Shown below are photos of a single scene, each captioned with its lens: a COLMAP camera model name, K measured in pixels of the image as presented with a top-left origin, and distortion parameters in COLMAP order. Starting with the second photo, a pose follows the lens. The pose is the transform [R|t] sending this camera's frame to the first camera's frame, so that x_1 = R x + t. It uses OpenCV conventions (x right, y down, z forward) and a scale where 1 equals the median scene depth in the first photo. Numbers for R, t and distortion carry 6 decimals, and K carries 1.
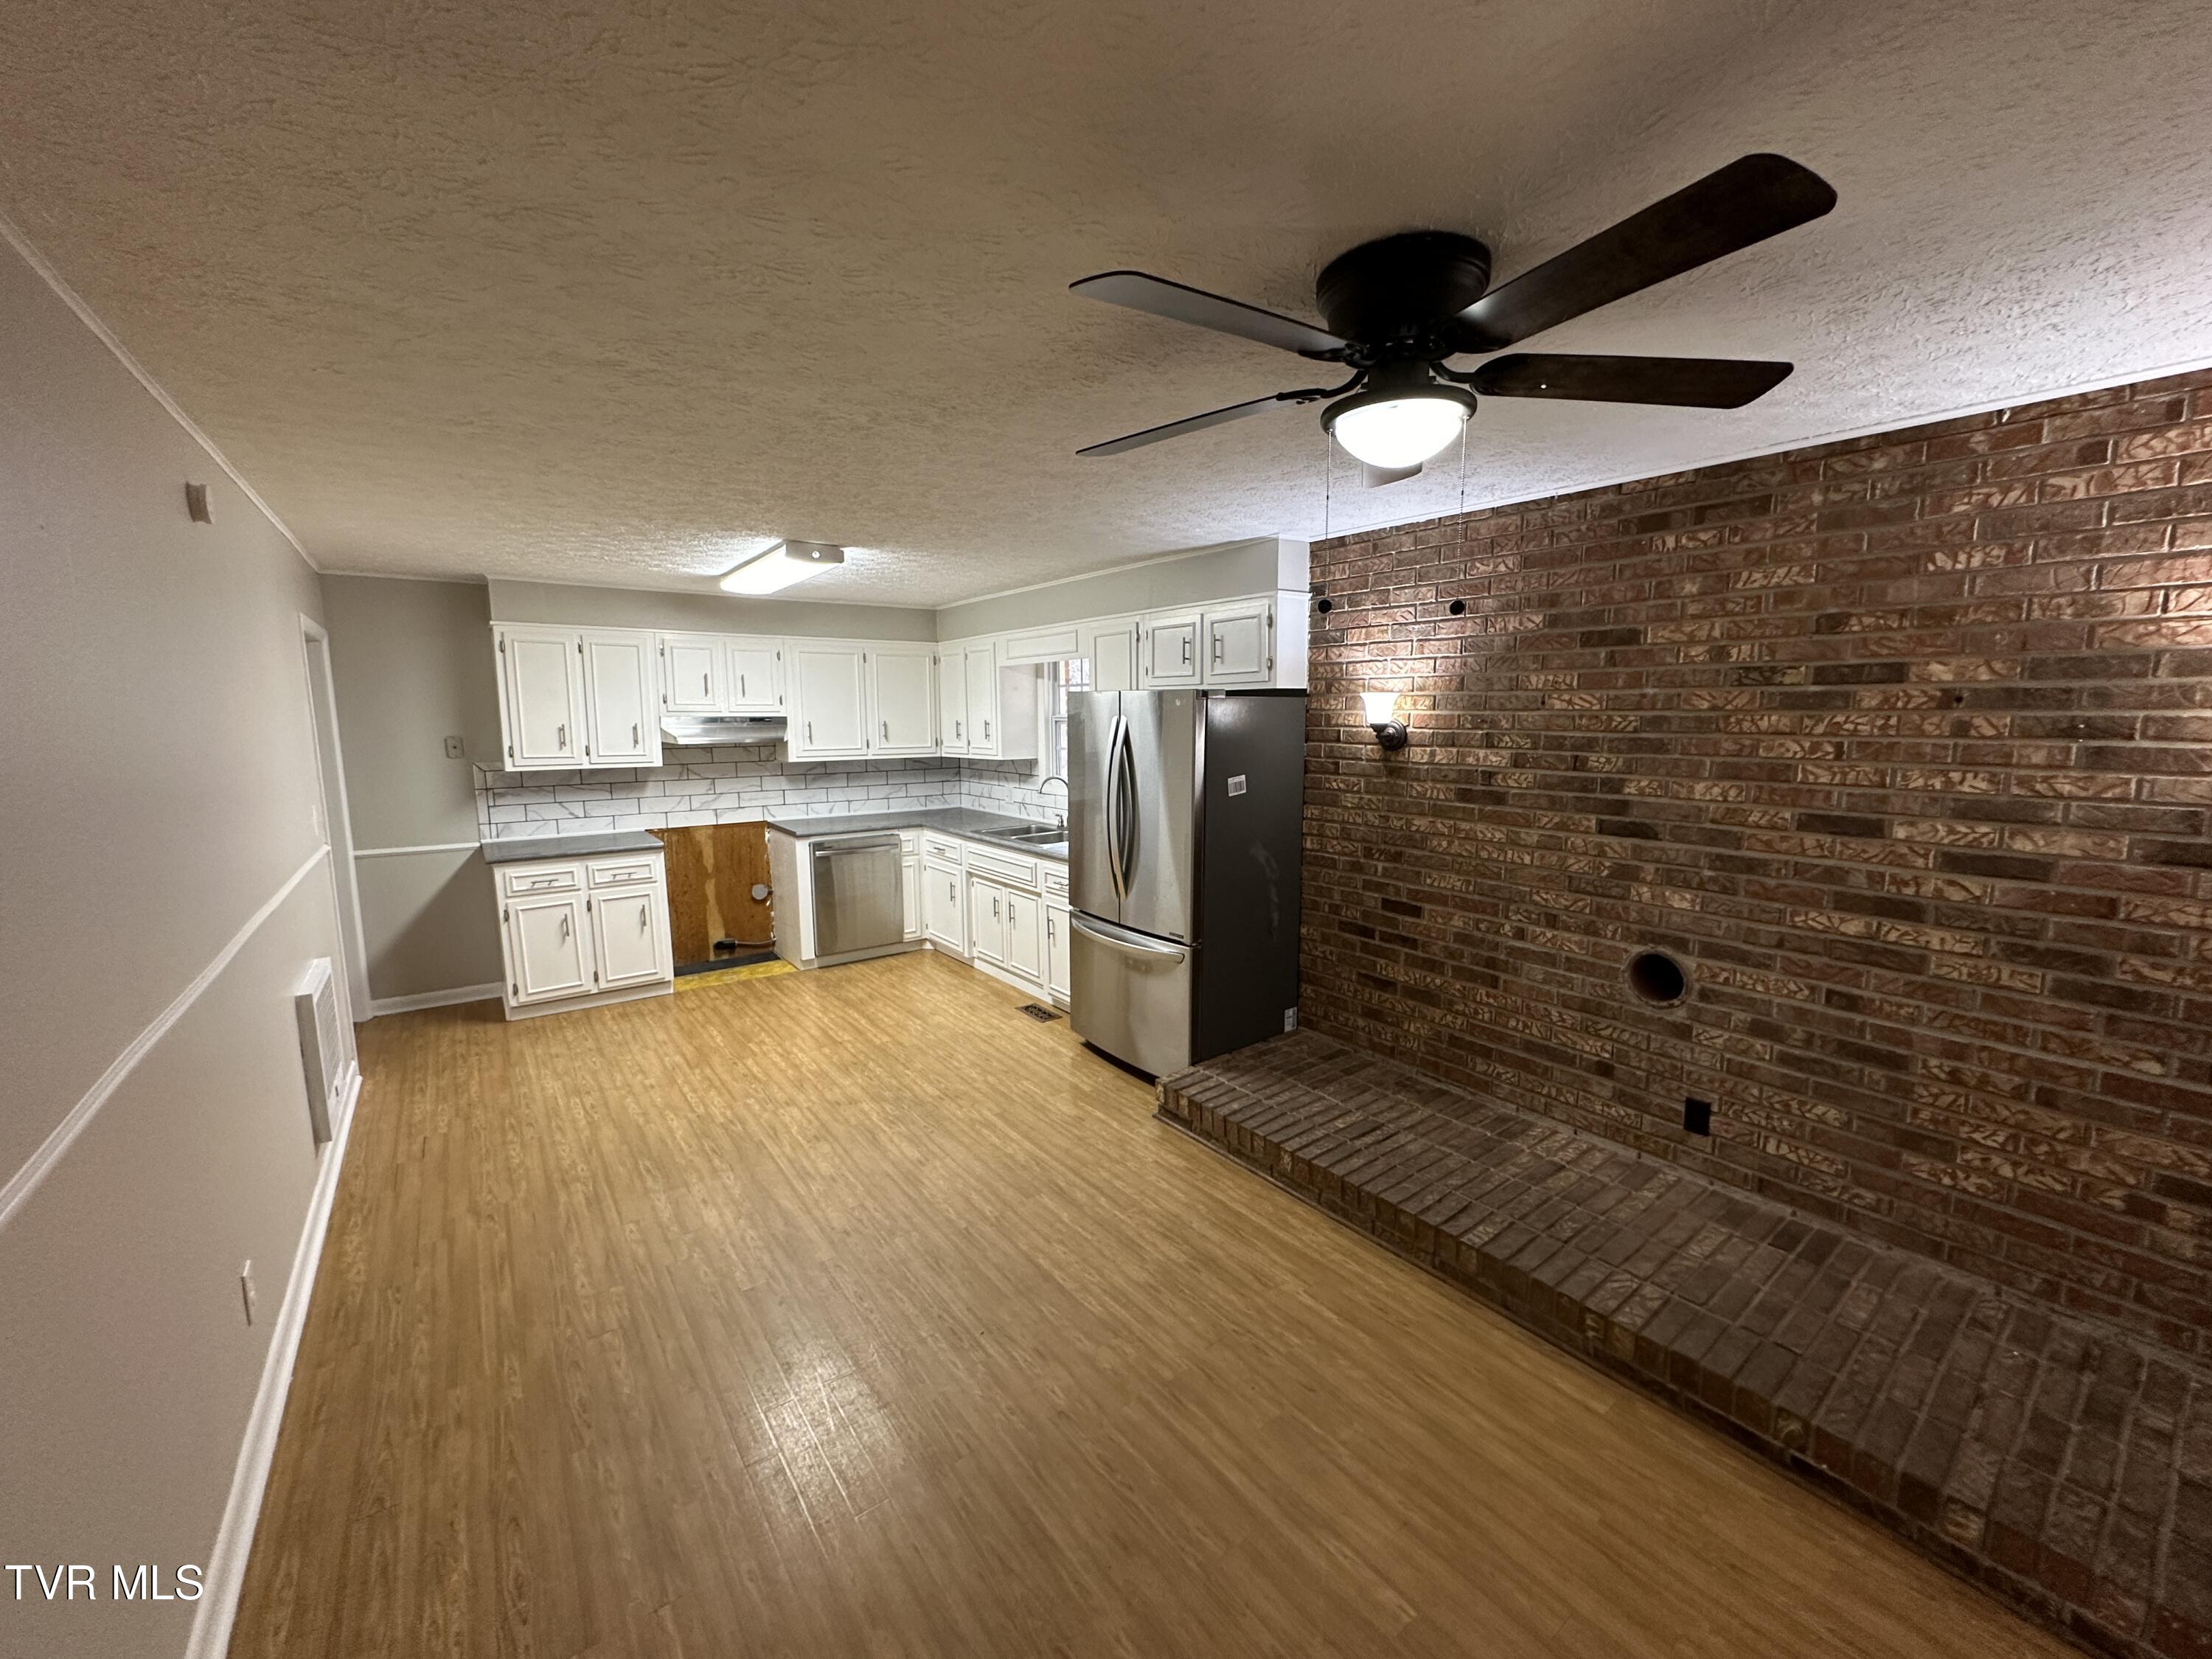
lens RADIAL K [[878.2, 0, 1106.0], [0, 878.2, 829.5], [0, 0, 1]] dist [-0.001818, 0.000155]
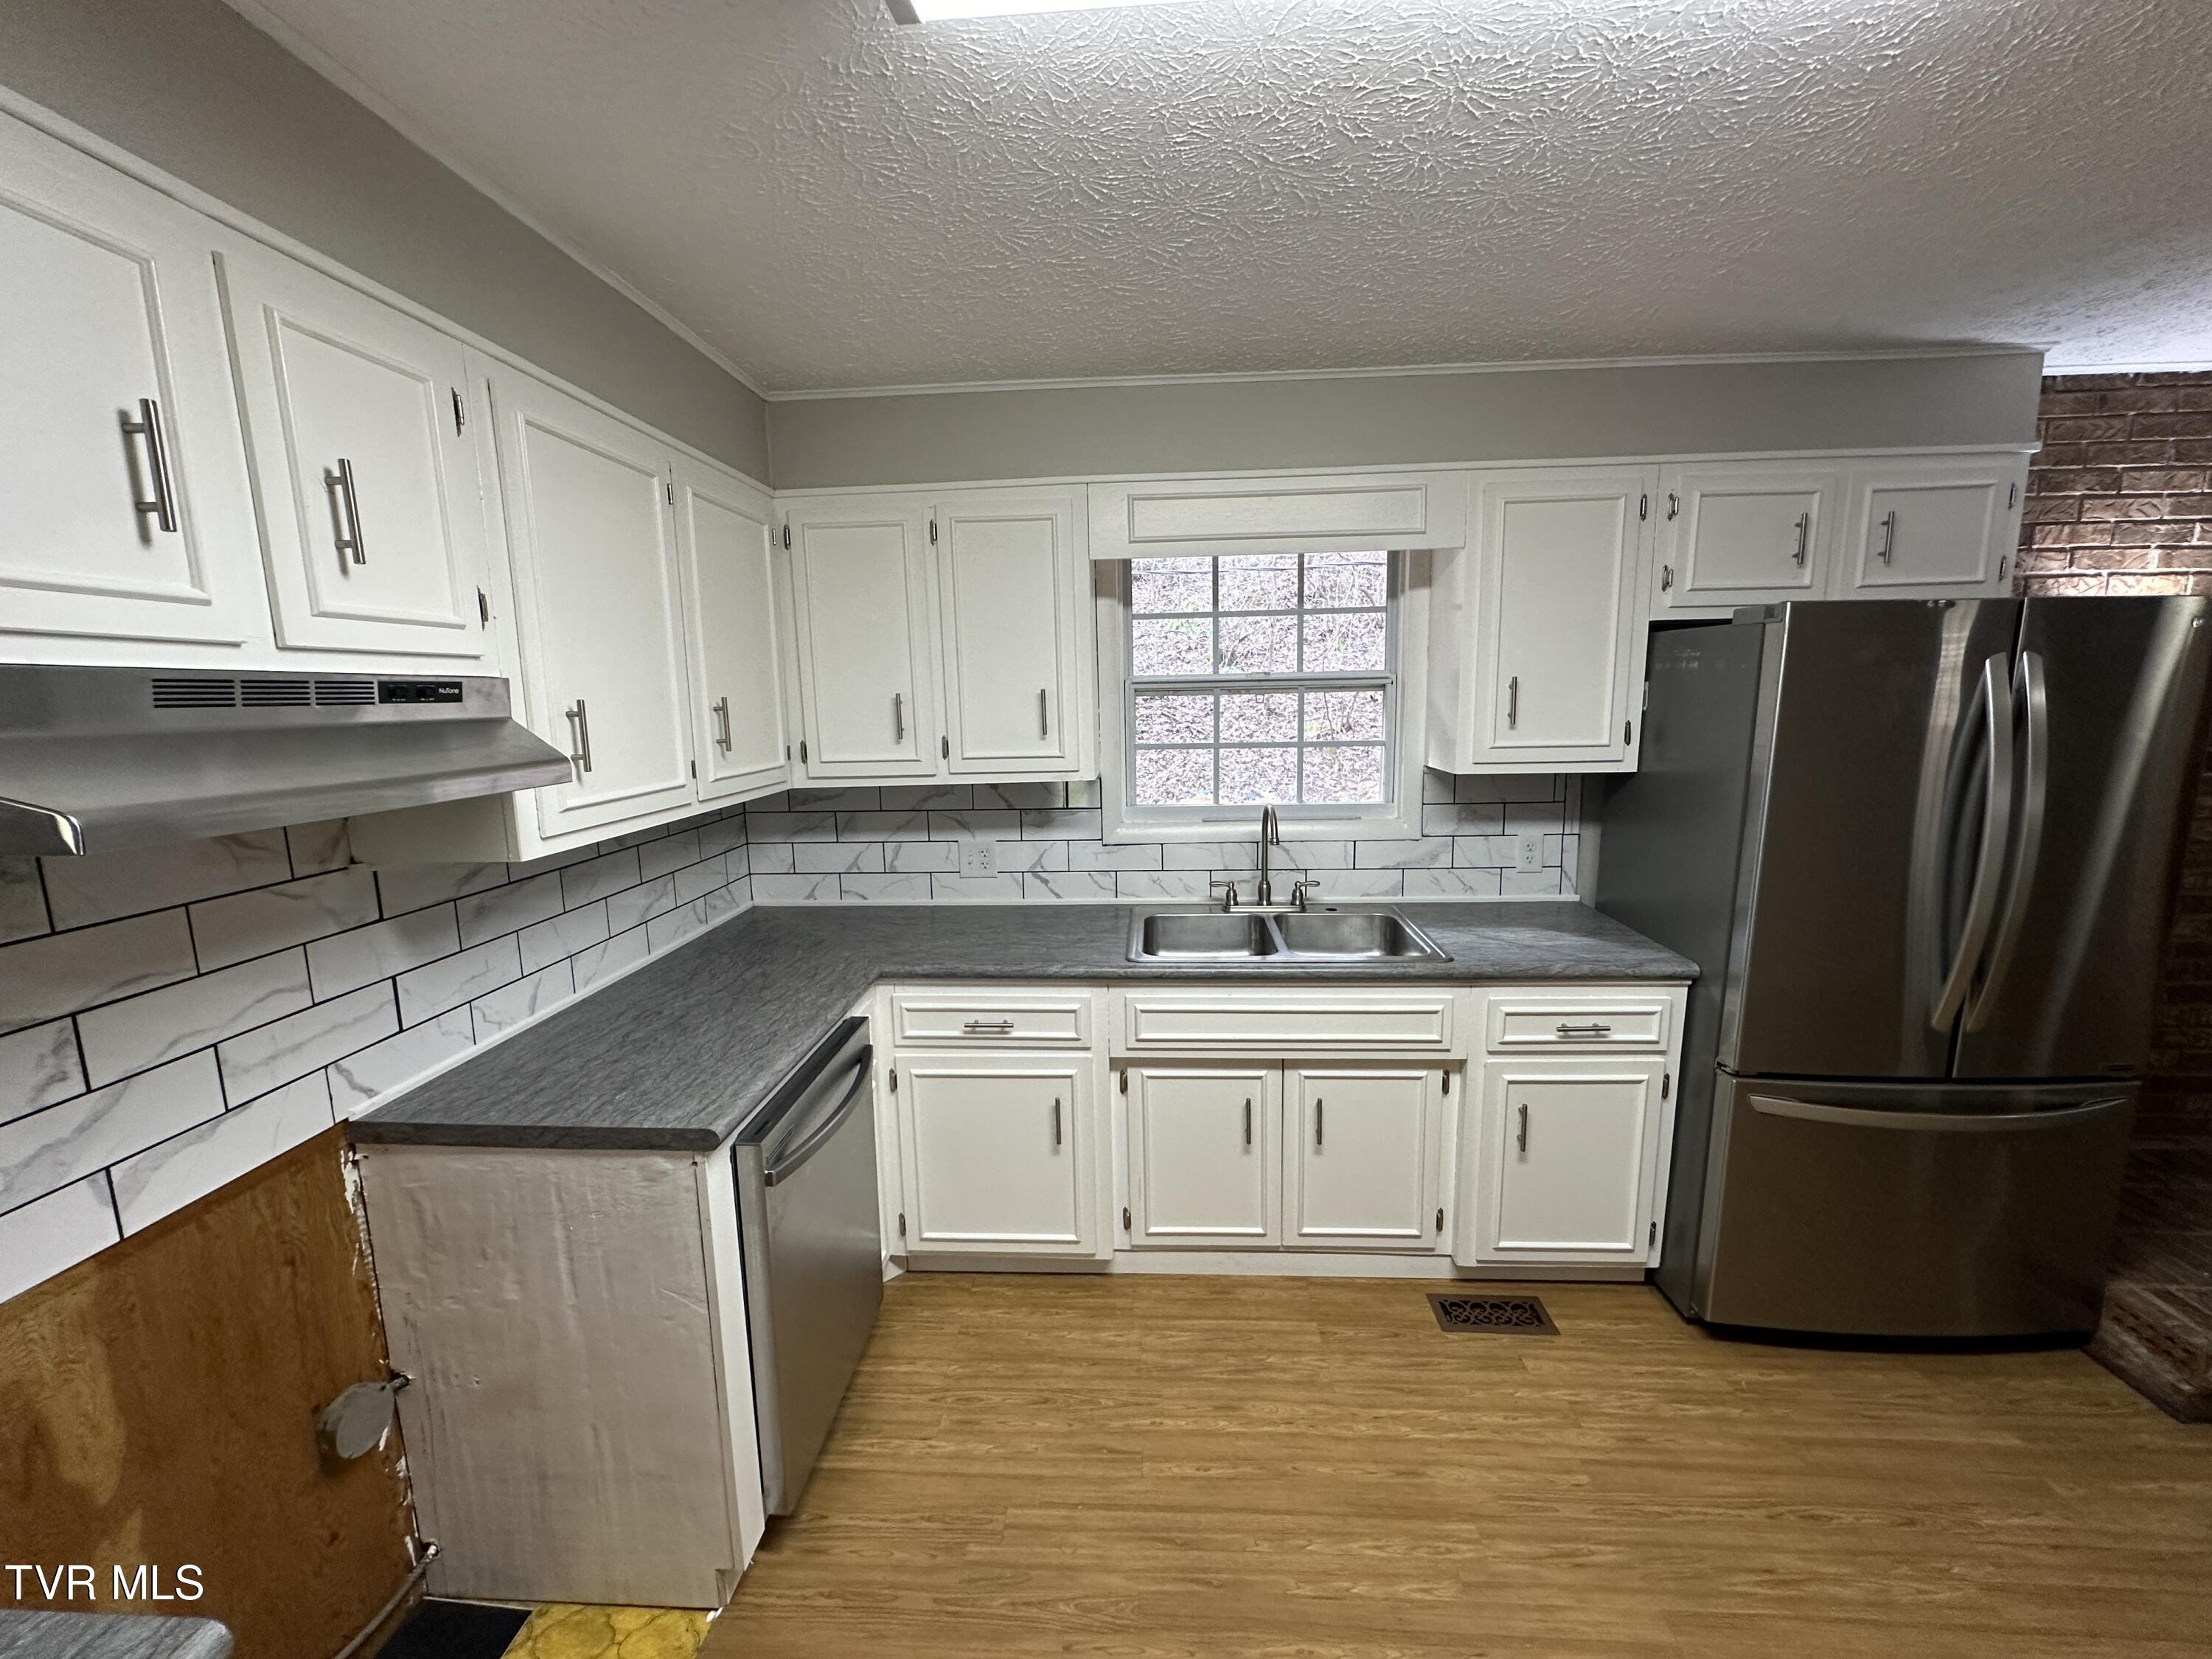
lens RADIAL K [[878.2, 0, 1106.0], [0, 878.2, 829.5], [0, 0, 1]] dist [-0.001818, 0.000155]
pose [[0.638080, -0.126583, 0.759494, -0.836658], [0.119797, 0.990703, 0.064472, -0.155168], [-0.760594, 0.049847, 0.647312, 1.349275]]
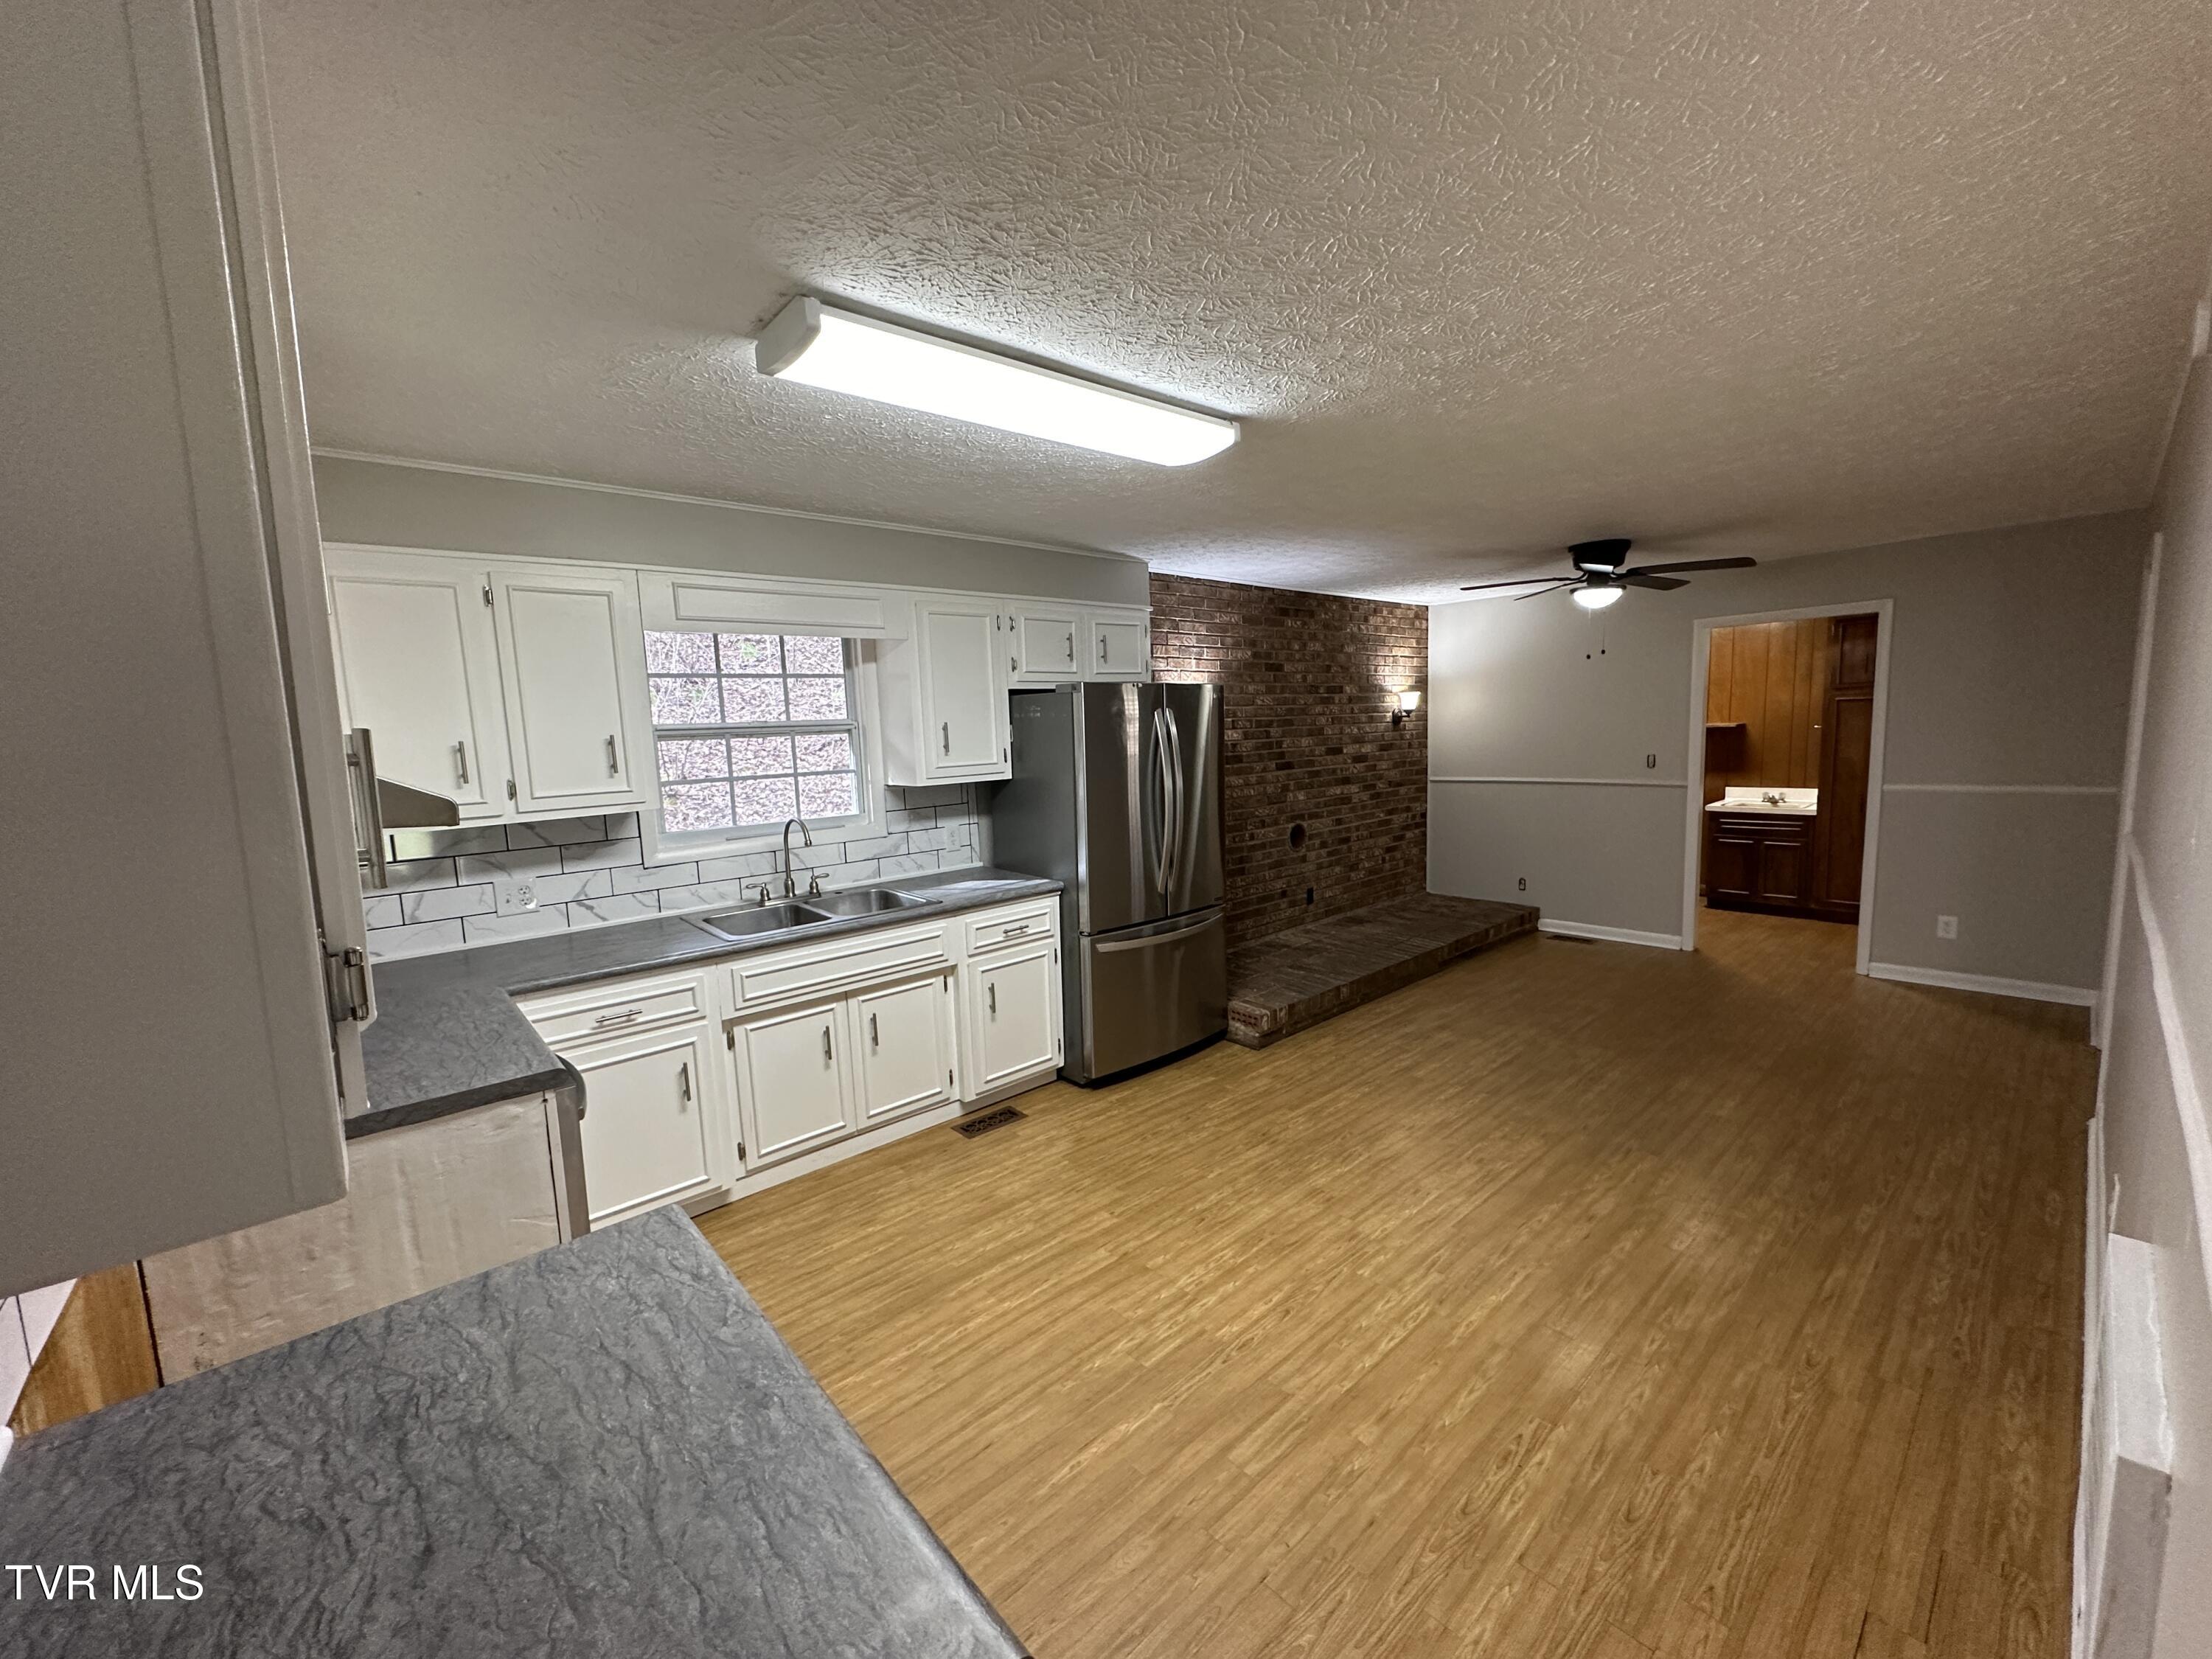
lens RADIAL K [[882.2, 0, 1106.0], [0, 882.2, 829.5], [0, 0, 1]] dist [-0.000485, -0.000031]
pose [[-0.092059, -0.110354, 0.989620, -1.250088], [0.170926, 0.977337, 0.124885, -0.164605], [-0.980974, 0.180649, -0.071111, 1.462817]]
